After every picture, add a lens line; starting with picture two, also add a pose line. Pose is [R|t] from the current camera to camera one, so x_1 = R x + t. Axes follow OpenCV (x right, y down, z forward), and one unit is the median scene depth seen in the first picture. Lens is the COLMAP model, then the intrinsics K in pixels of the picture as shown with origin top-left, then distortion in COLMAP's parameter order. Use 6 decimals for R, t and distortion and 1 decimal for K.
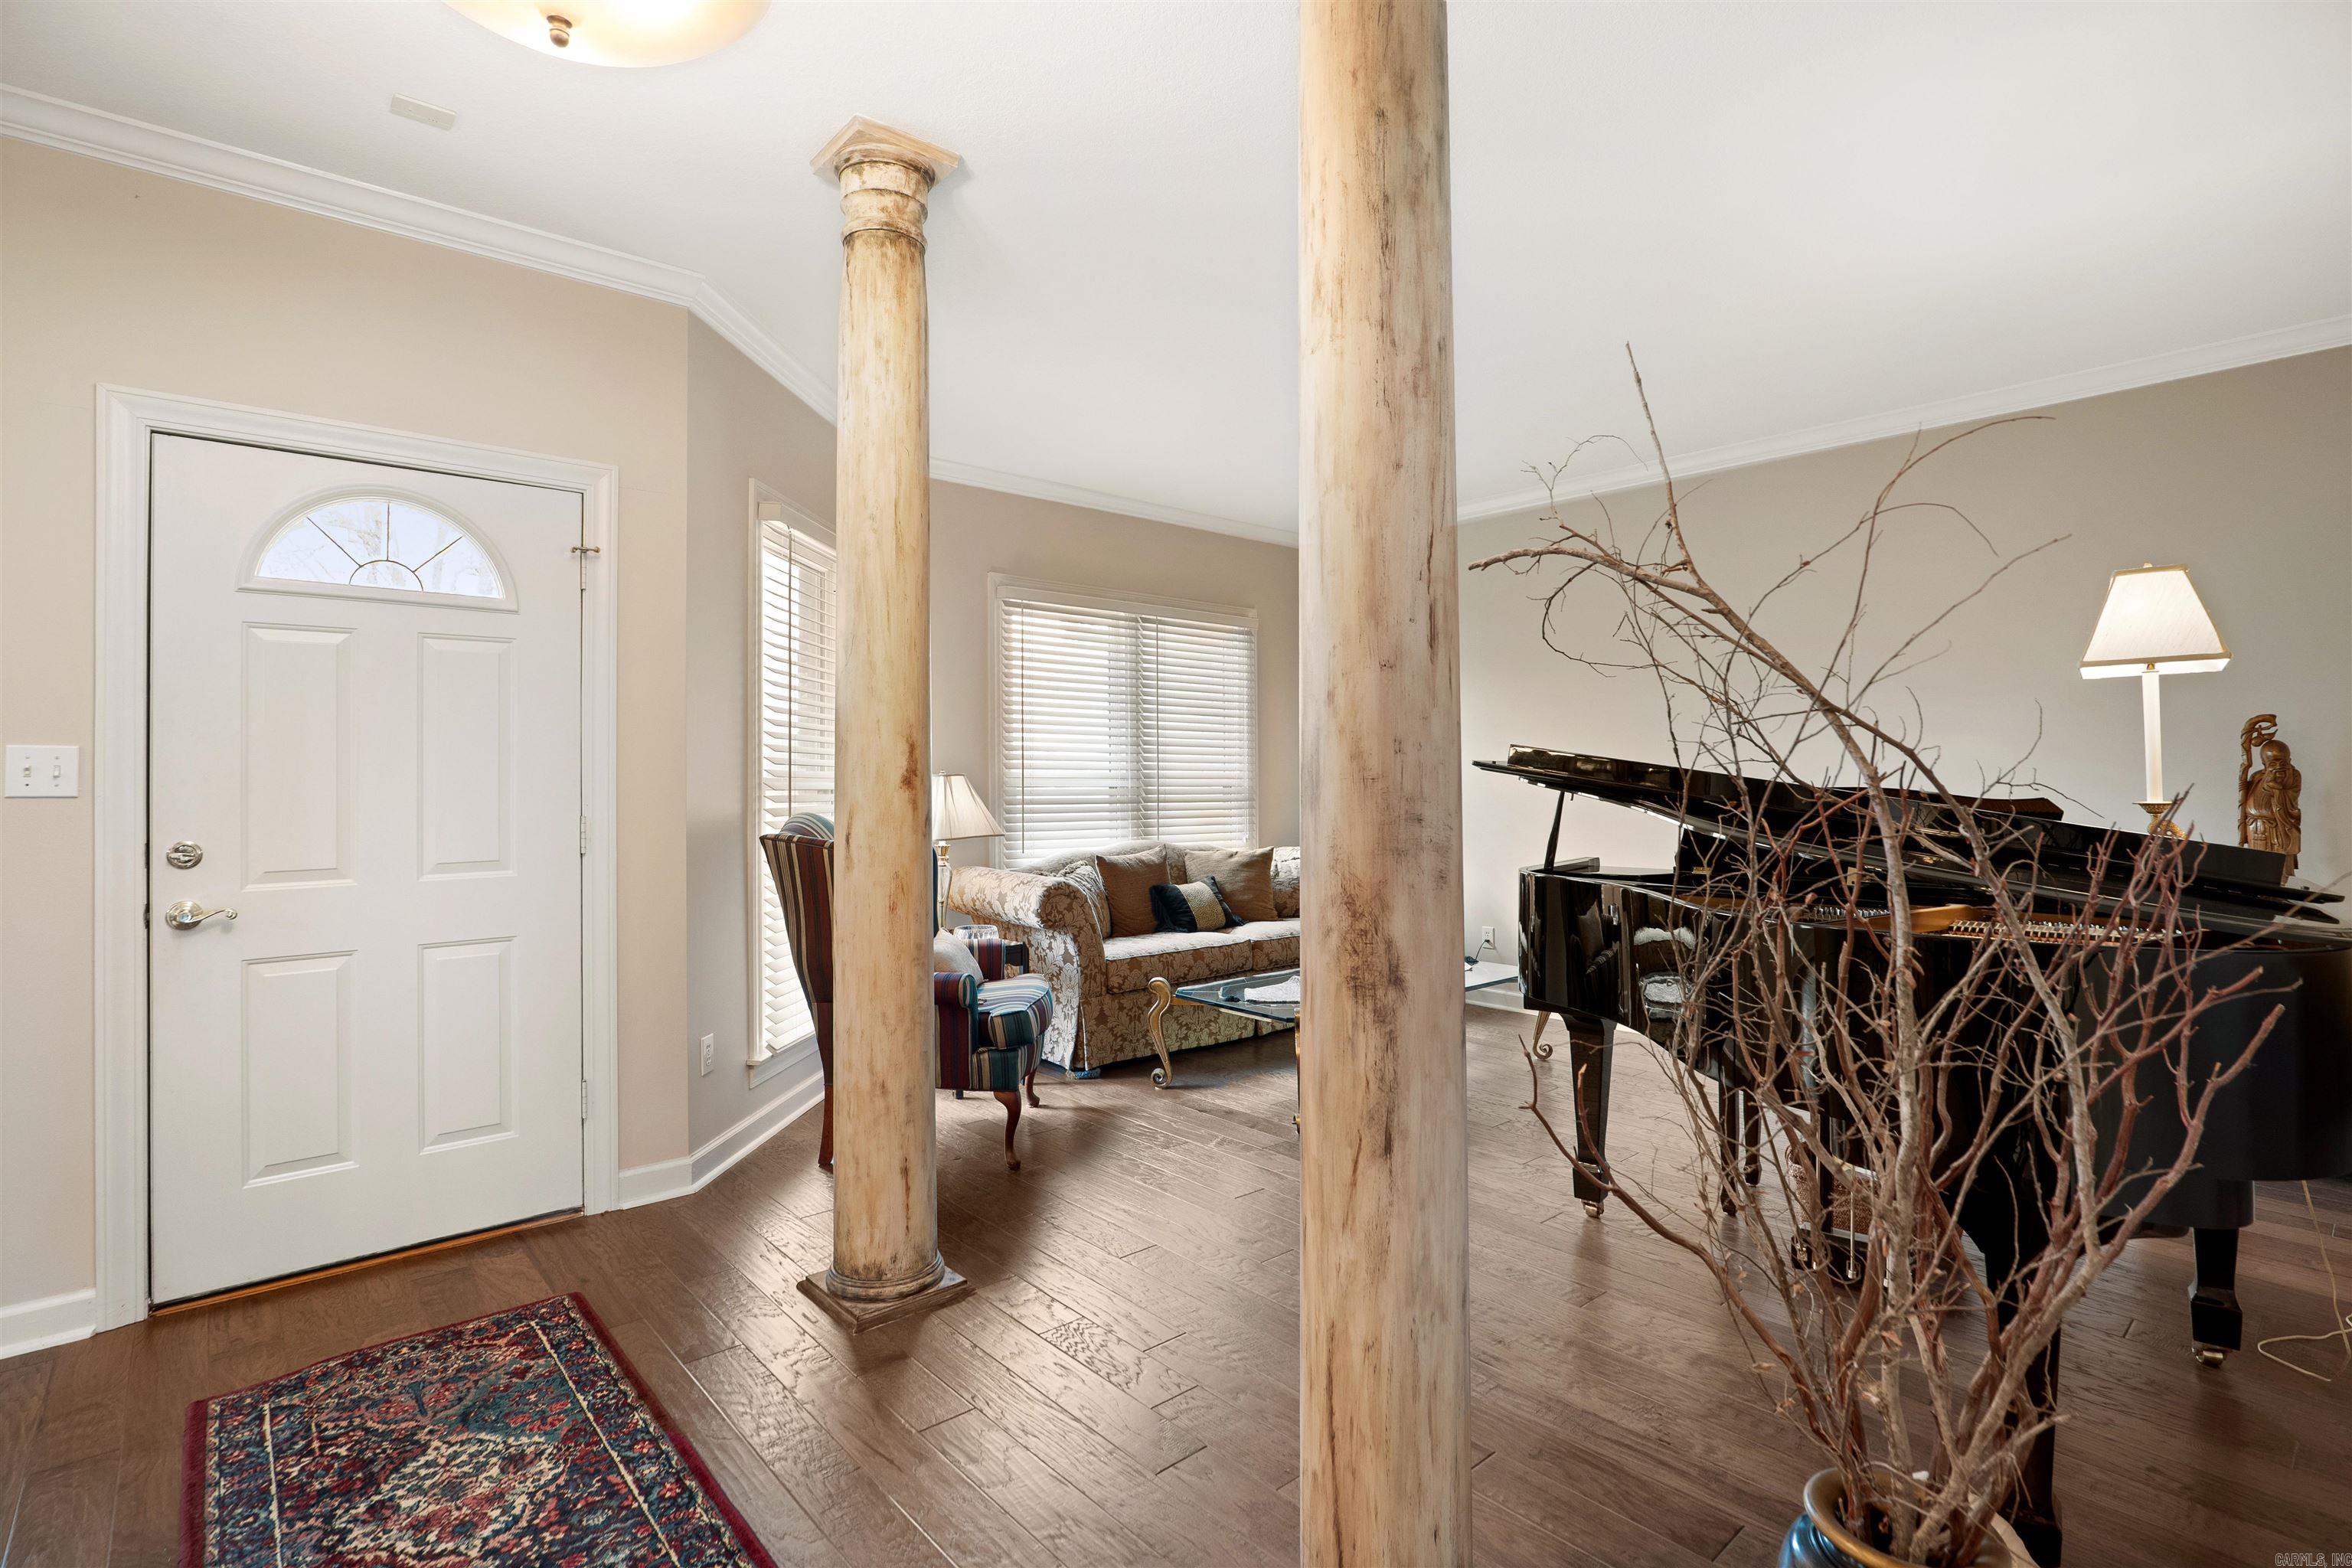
lens RADIAL K [[1110.5, 0, 1167.6], [0, 1110.5, 768.1], [0, 0, 1]] dist [-0.018612, 0.005677]
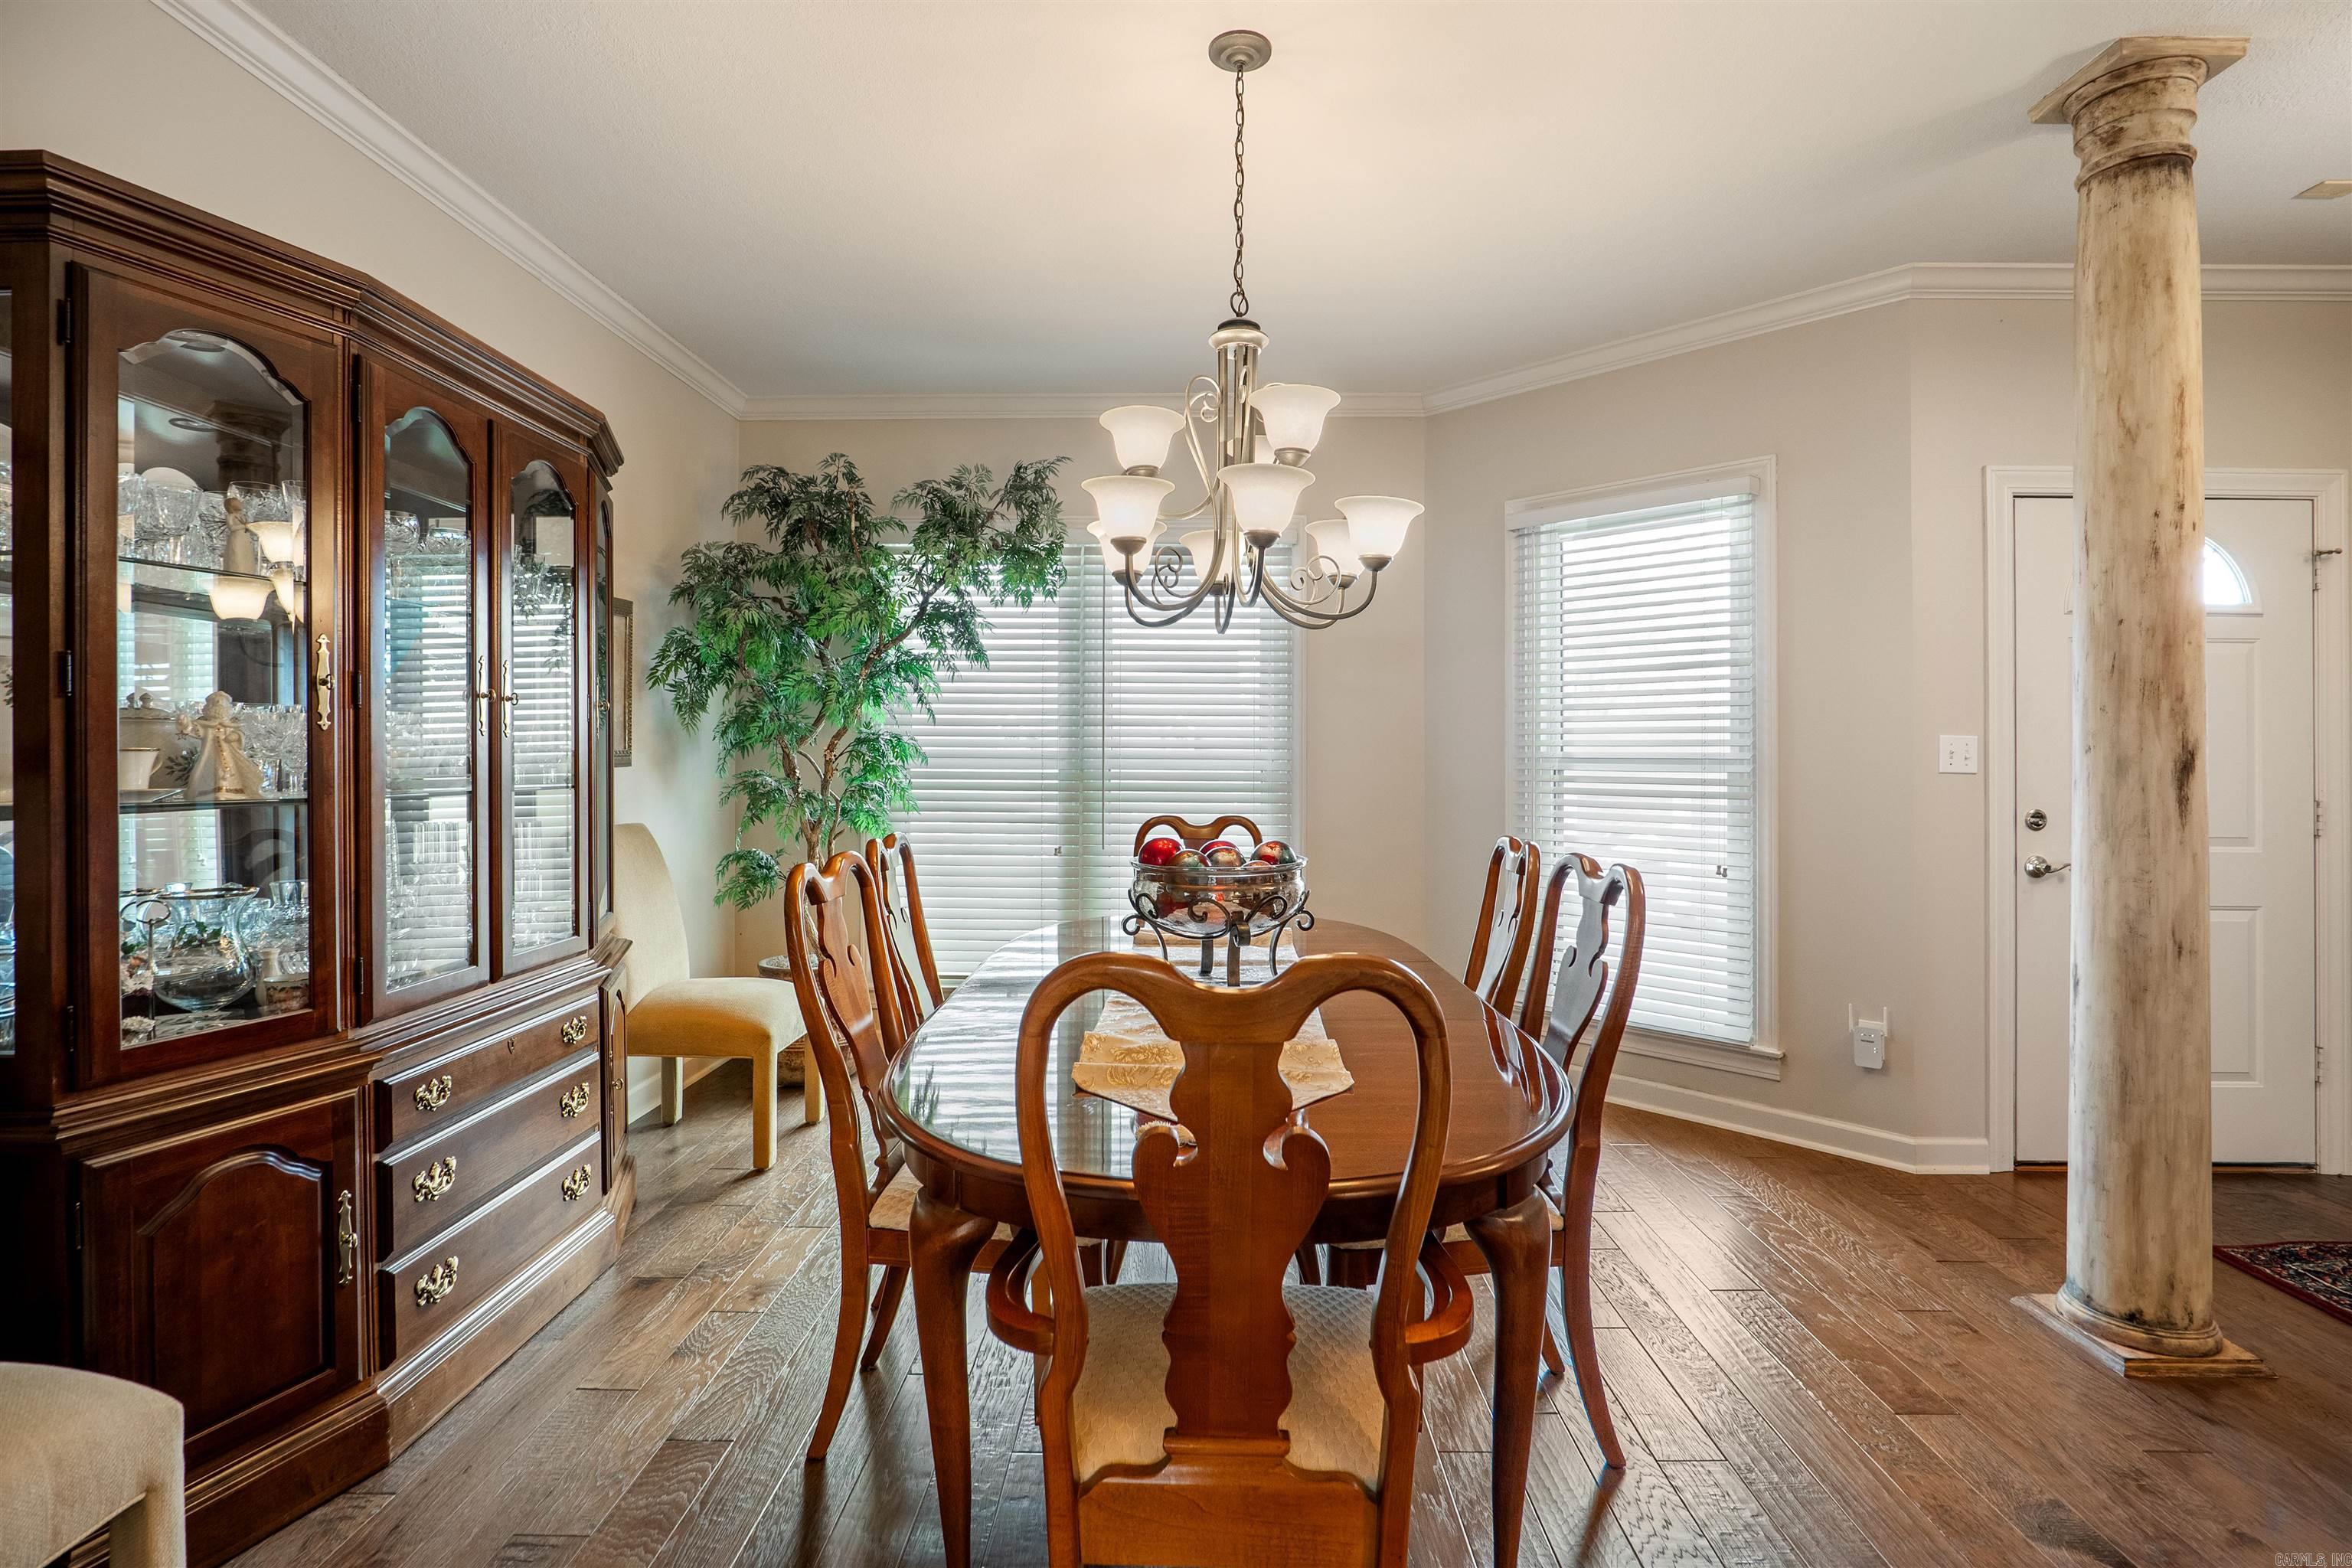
lens RADIAL K [[1110.5, 0, 1189.8], [0, 1110.5, 749.9], [0, 0, 1]] dist [-0.018612, 0.005677]
pose [[0.747376, 0.007122, -0.664363, -0.769692], [-0.008893, 0.999960, 0.000715, 0.004252], [0.664341, 0.005374, 0.747410, -0.629424]]
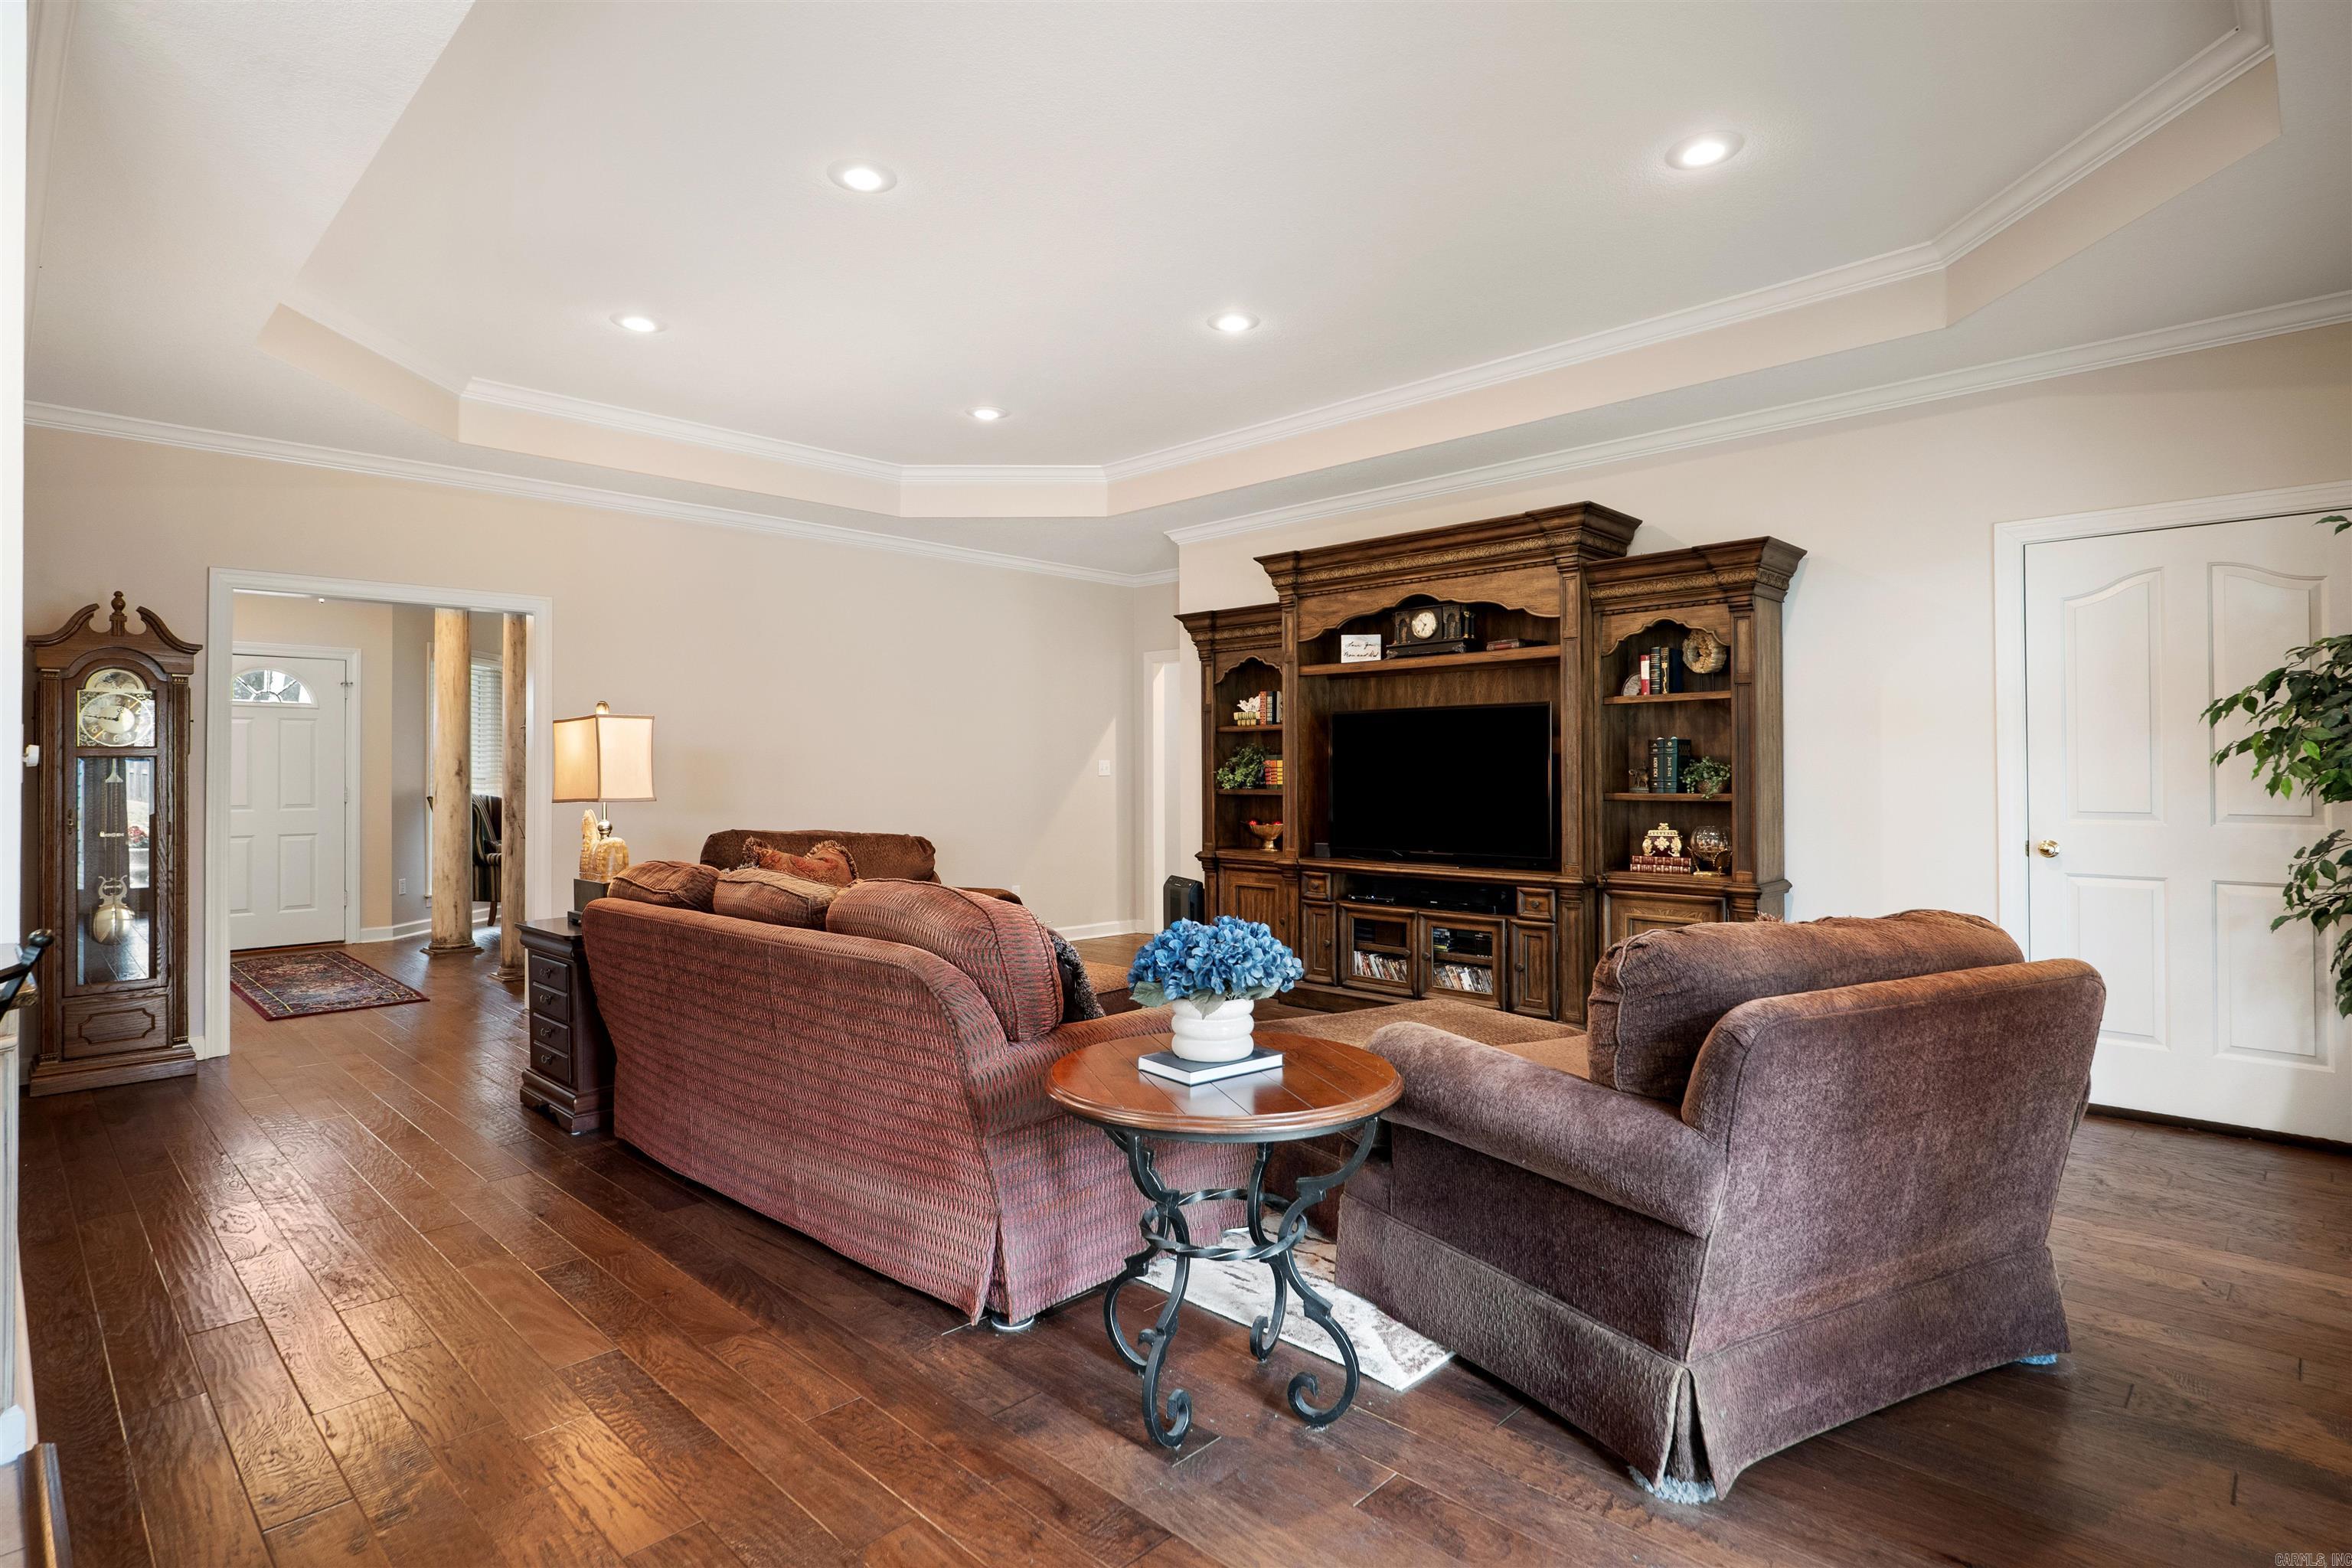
lens RADIAL K [[1180.1, 0, 1179.0], [0, 1180.1, 758.2], [0, 0, 1]] dist [-0.003113, -0.000252]
pose [[0.997085, 0.004542, 0.076160, 1.443933], [-0.003870, 0.999952, -0.008963, -0.007636], [-0.076198, 0.008642, 0.997055, -2.272796]]
